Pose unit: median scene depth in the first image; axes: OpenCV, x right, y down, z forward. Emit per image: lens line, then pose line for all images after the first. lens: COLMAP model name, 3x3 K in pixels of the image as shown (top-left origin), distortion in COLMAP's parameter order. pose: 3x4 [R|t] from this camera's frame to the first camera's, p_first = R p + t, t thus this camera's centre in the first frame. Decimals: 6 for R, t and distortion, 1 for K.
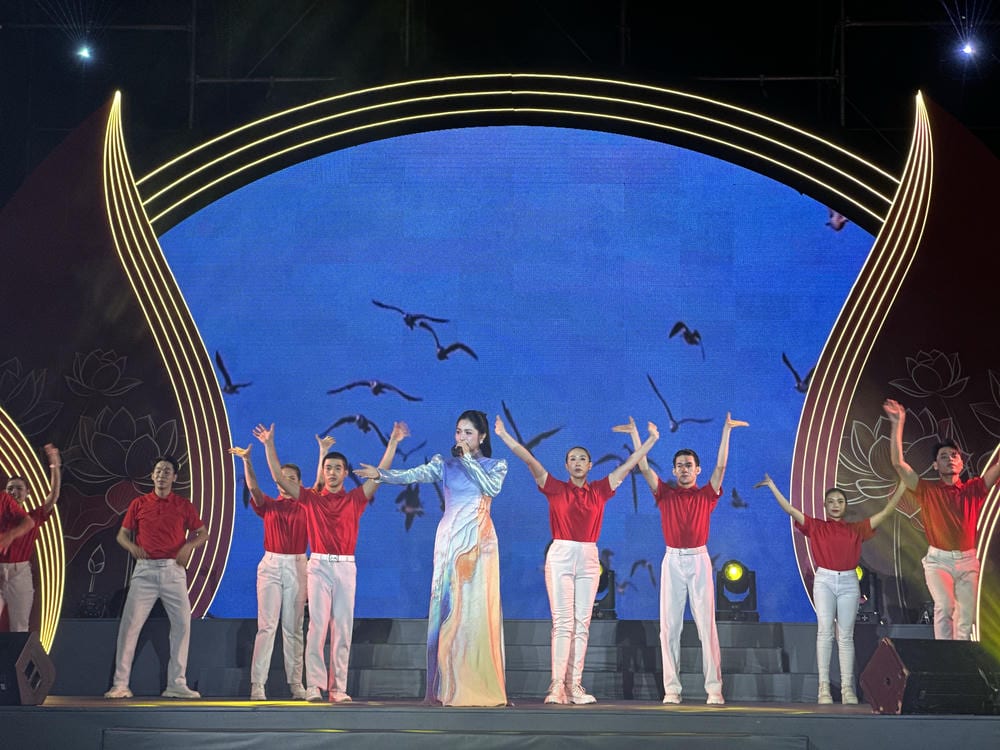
lens RADIAL K [[2212.4, 0, 498.3], [0, 2212.4, 368.0], [0, 0, 1]] dist [0.119869, 0.451147]
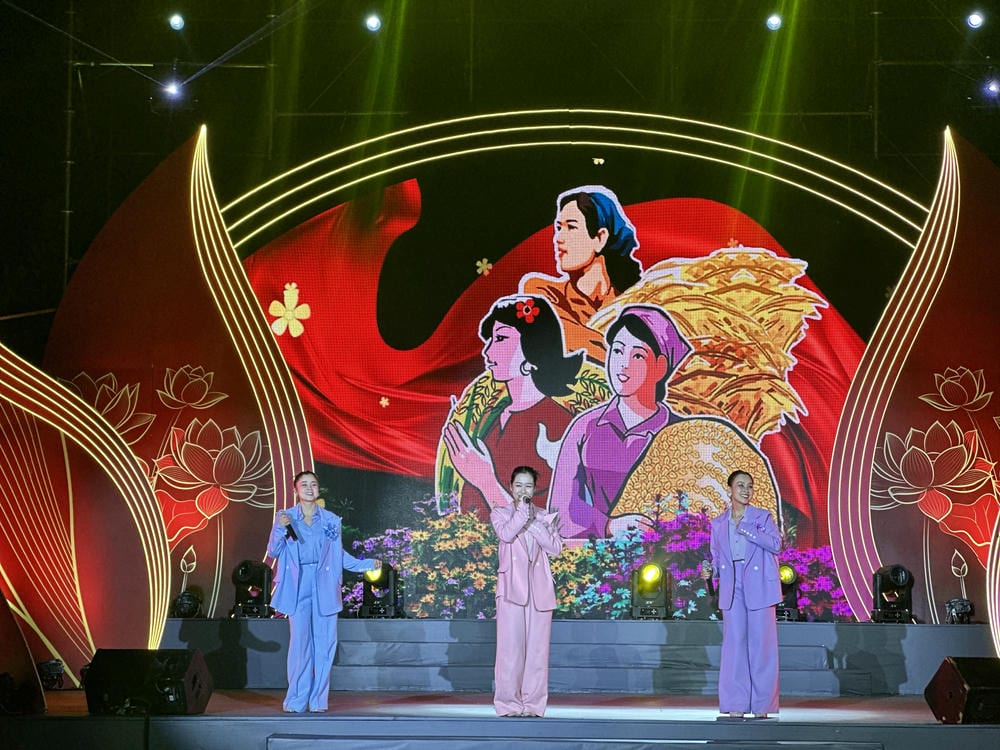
lens RADIAL K [[2217.3, 0, 500.0], [0, 2217.3, 375.0], [0, 0, 1]] dist [0.109101, 0.596907]
pose [[0.999924, -0.000022, 0.012311, -0.041622], [-0.000284, 0.999692, 0.024810, -0.030828], [-0.012308, -0.024812, 0.999616, -0.083071]]
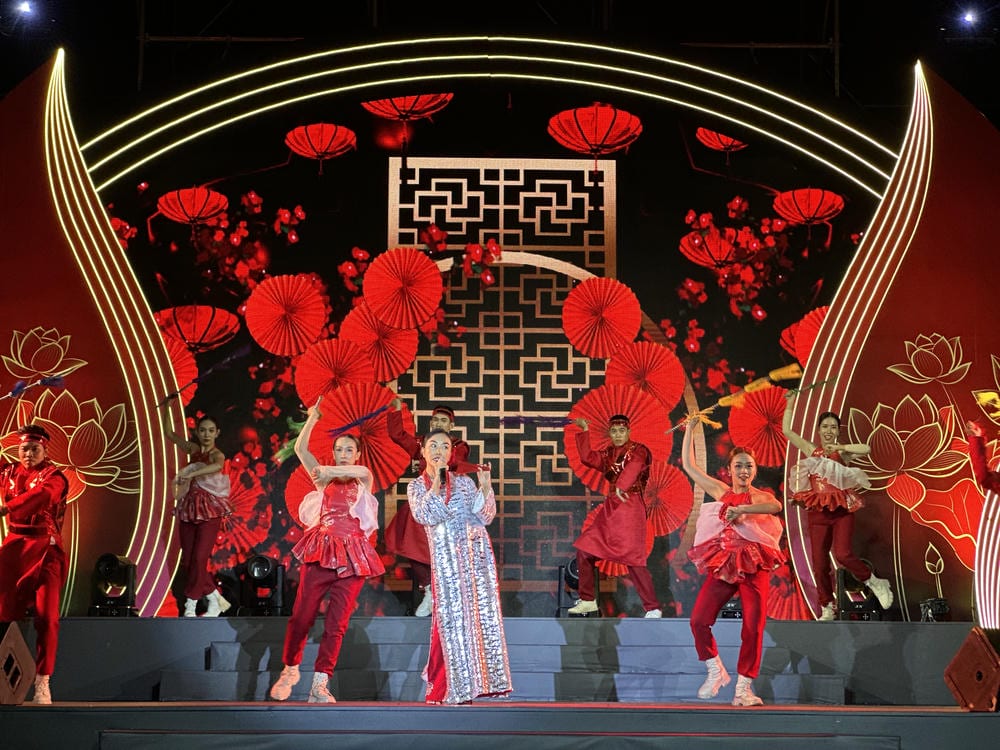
lens RADIAL K [[2206.1, 0, 511.2], [0, 2206.1, 372.1], [0, 0, 1]] dist [0.193063, -0.219779]
pose [[0.998100, 0.005991, 0.061324, -0.041270], [-0.005611, 0.999964, -0.006368, 0.015043], [-0.061359, 0.006012, 0.998098, 0.067619]]
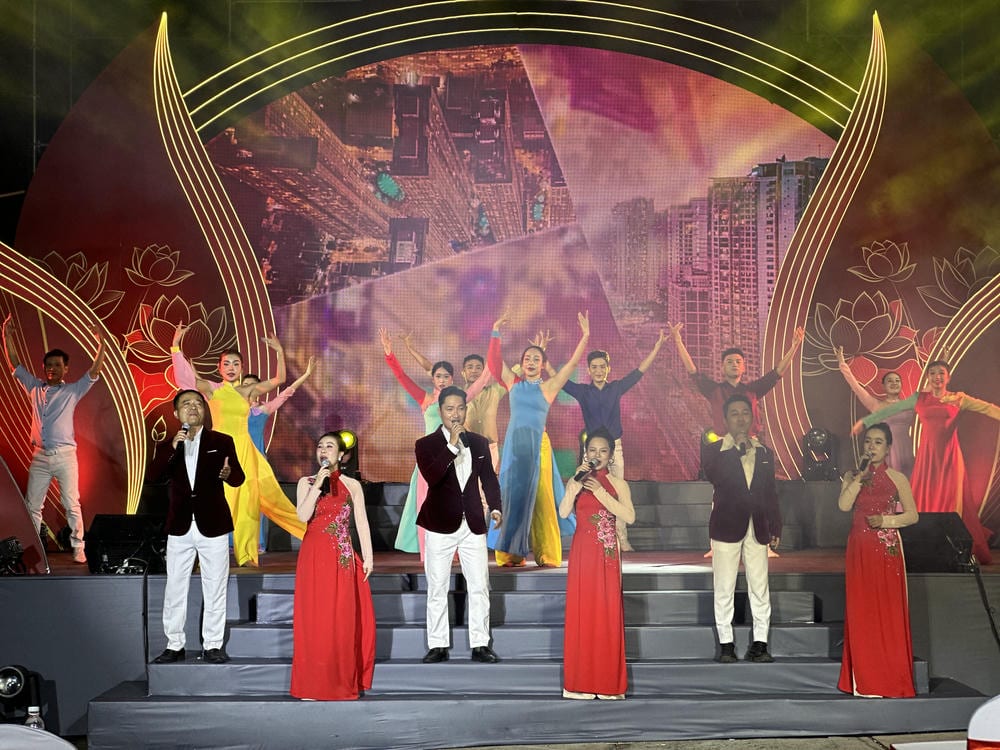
lens RADIAL K [[2217.3, 0, 500.0], [0, 2217.3, 375.0], [0, 0, 1]] dist [0.109101, 0.596907]
pose [[0.999009, -0.010338, 0.043303, -0.054089], [0.006507, 0.996127, 0.087683, -0.040777], [-0.044042, -0.087314, 0.995207, -0.143063]]
